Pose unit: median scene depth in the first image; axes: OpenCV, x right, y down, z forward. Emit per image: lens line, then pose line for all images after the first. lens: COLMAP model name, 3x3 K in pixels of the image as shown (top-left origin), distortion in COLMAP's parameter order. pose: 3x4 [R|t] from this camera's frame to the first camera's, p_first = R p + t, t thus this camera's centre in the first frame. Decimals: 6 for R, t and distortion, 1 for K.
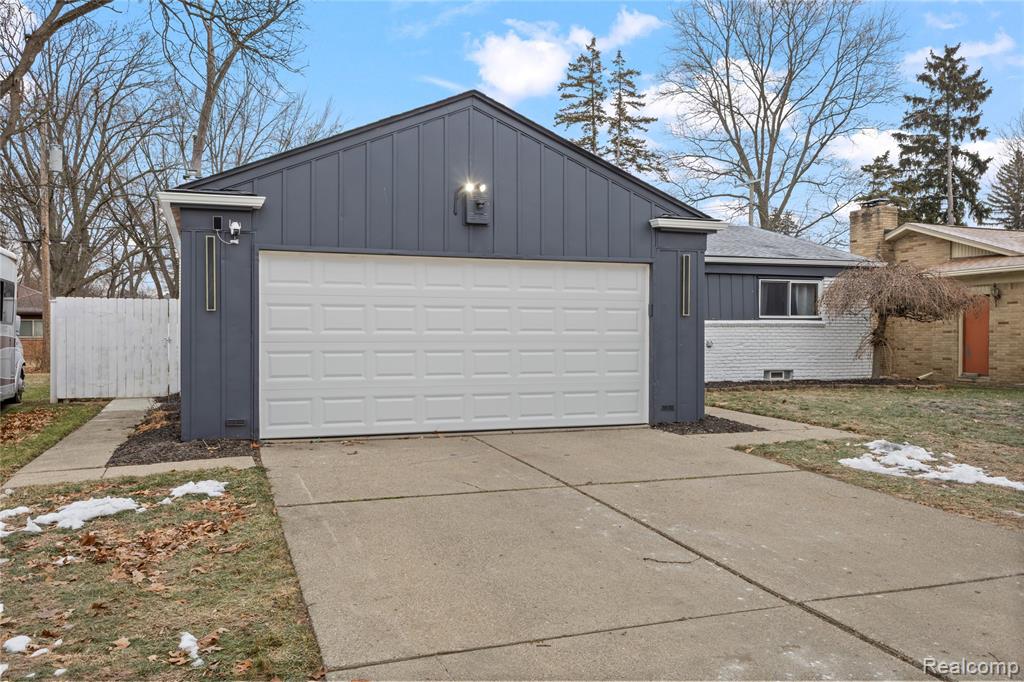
lens RADIAL K [[821.9, 0, 512.0], [0, 821.9, 341.0], [0, 0, 1]] dist [0.004022, 0.000613]
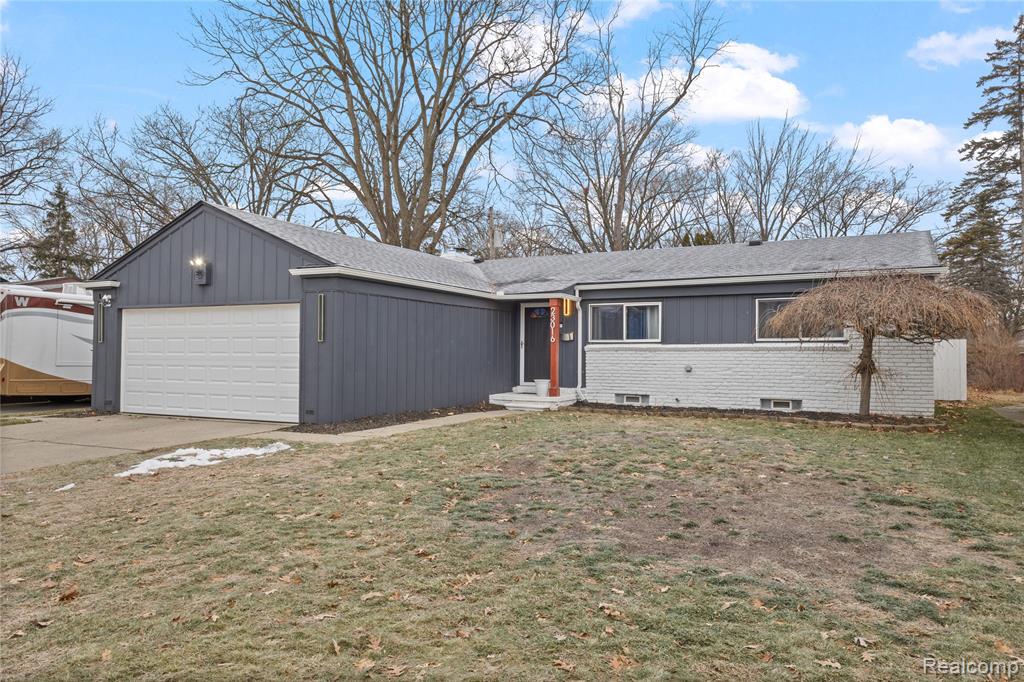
lens RADIAL K [[737.4, 0, 512.0], [0, 737.4, 341.0], [0, 0, 1]] dist [0.005855, 0.001237]
pose [[0.694417, -0.012408, -0.719466, 0.880863], [-0.012339, 0.999499, -0.029146, -0.001083], [0.719467, 0.029117, 0.693916, 0.288812]]
